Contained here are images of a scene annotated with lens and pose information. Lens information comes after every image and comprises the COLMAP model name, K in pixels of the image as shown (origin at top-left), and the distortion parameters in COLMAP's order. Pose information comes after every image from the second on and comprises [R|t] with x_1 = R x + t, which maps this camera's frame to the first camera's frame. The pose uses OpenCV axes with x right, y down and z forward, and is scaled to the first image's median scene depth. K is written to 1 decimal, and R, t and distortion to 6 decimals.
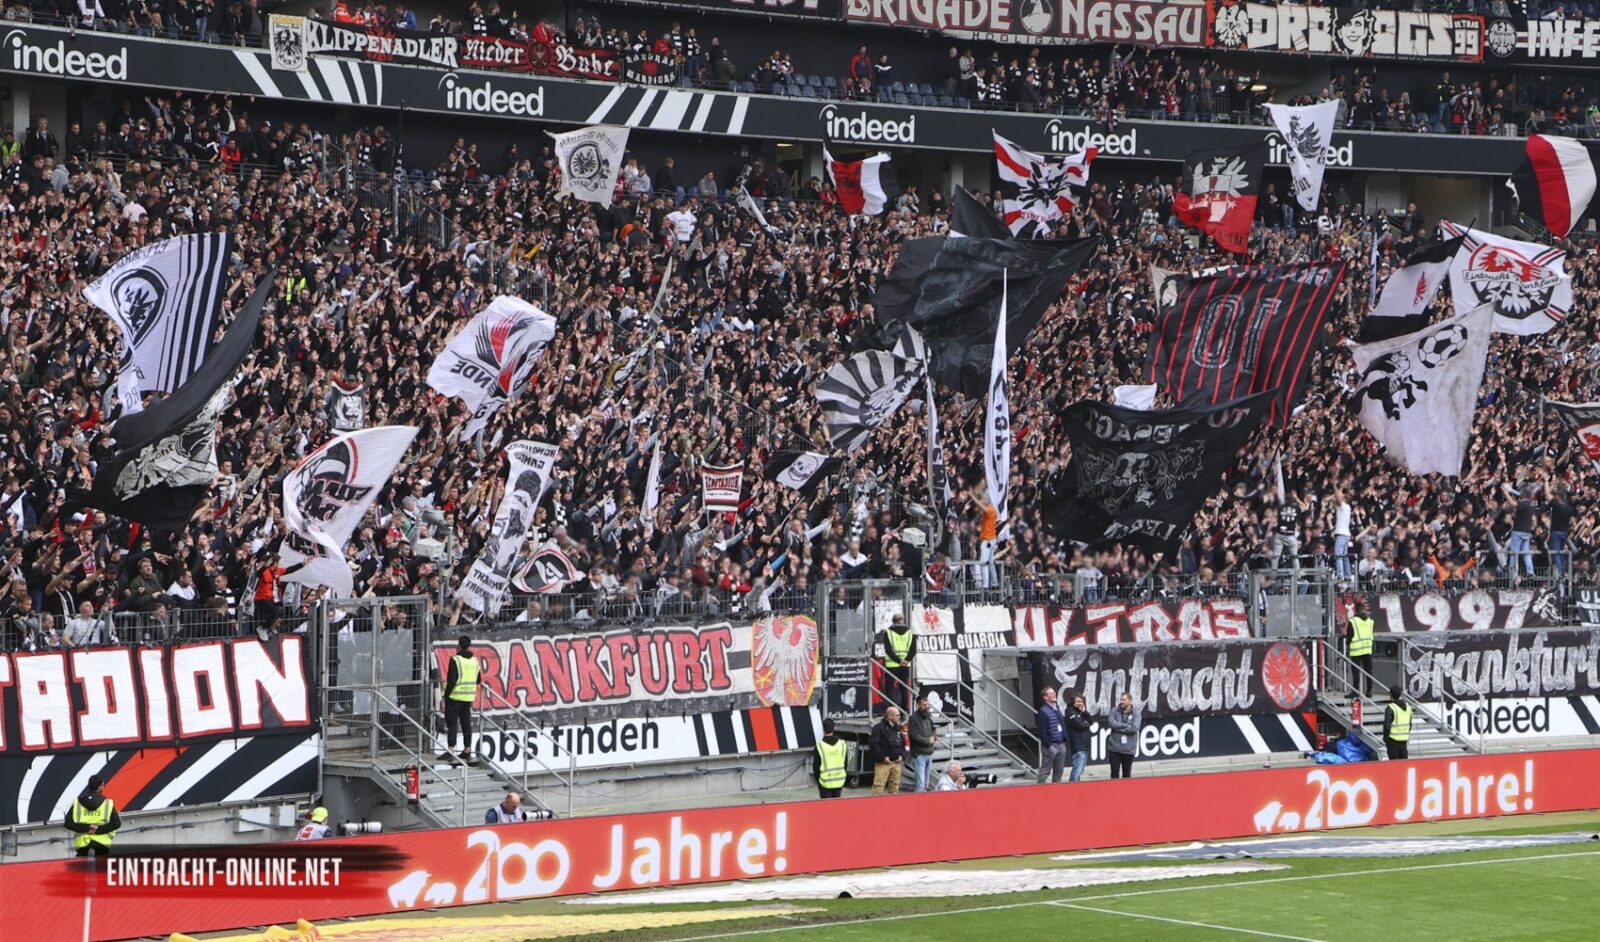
lens RADIAL K [[3883.8, 0, 788.2], [0, 3883.8, 494.3], [0, 0, 1]] dist [0.358848, 1.255782]
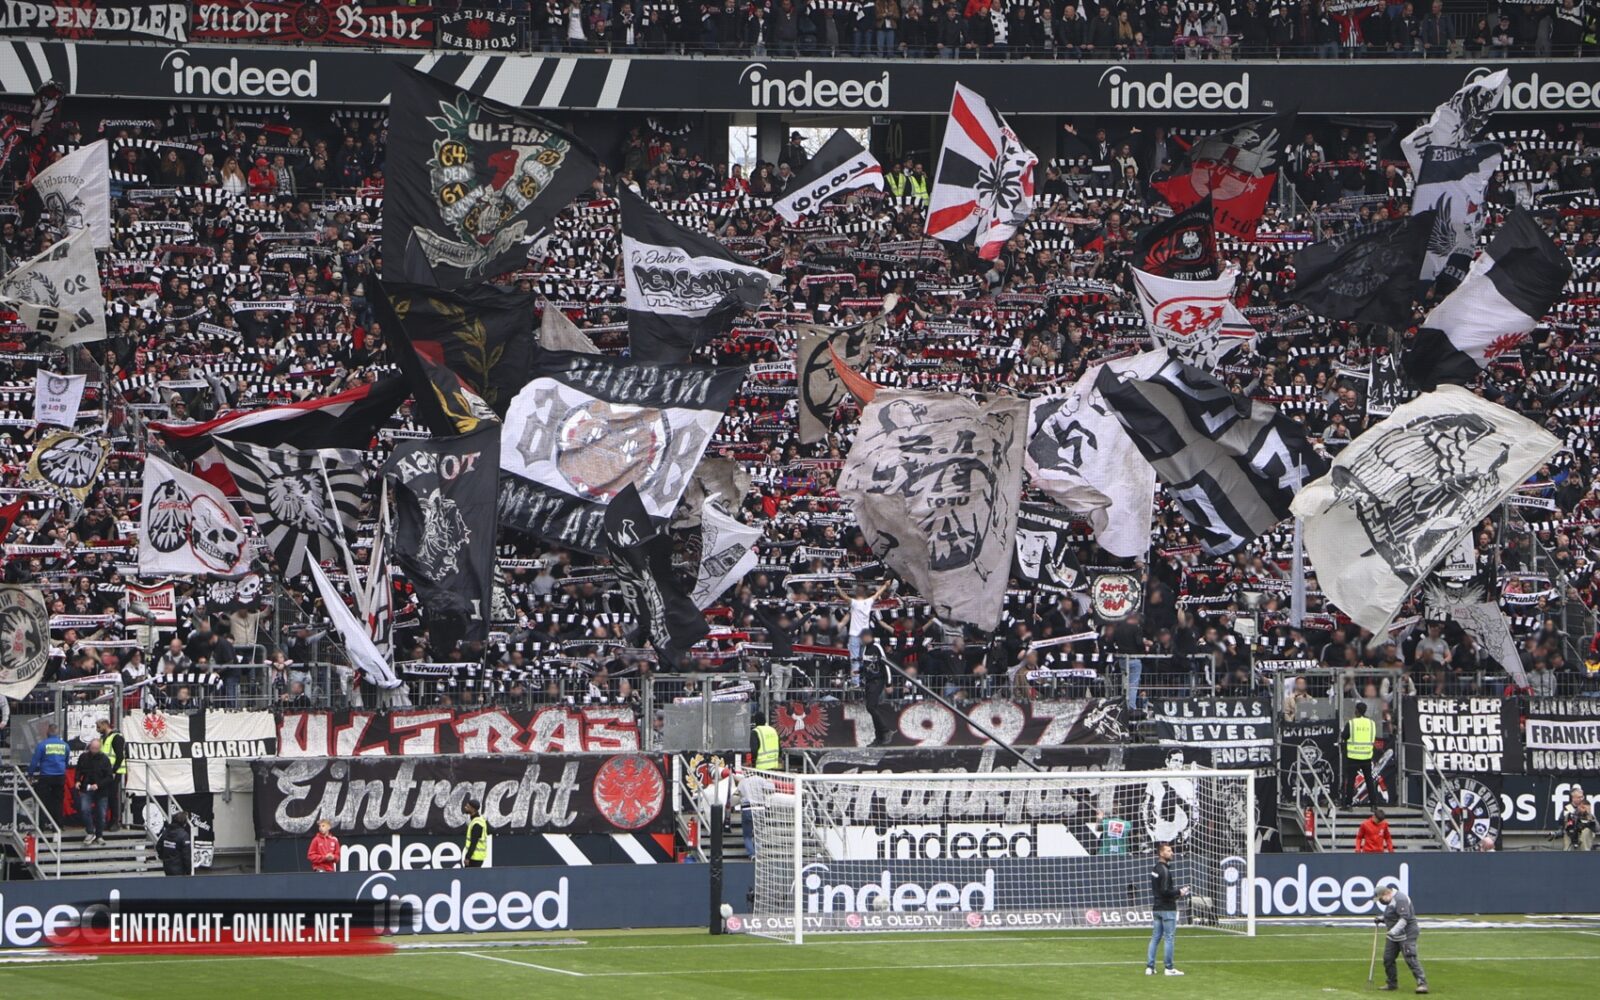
lens RADIAL K [[9376.4, 0, 790.6], [0, 9376.4, 547.9], [0, 0, 1]] dist [2.322512, 30.517209]
pose [[0.938598, 0.003646, -0.344995, 0.862463], [-0.001203, 0.999973, 0.007296, -0.024335], [0.345012, -0.006433, 0.938576, -0.966244]]
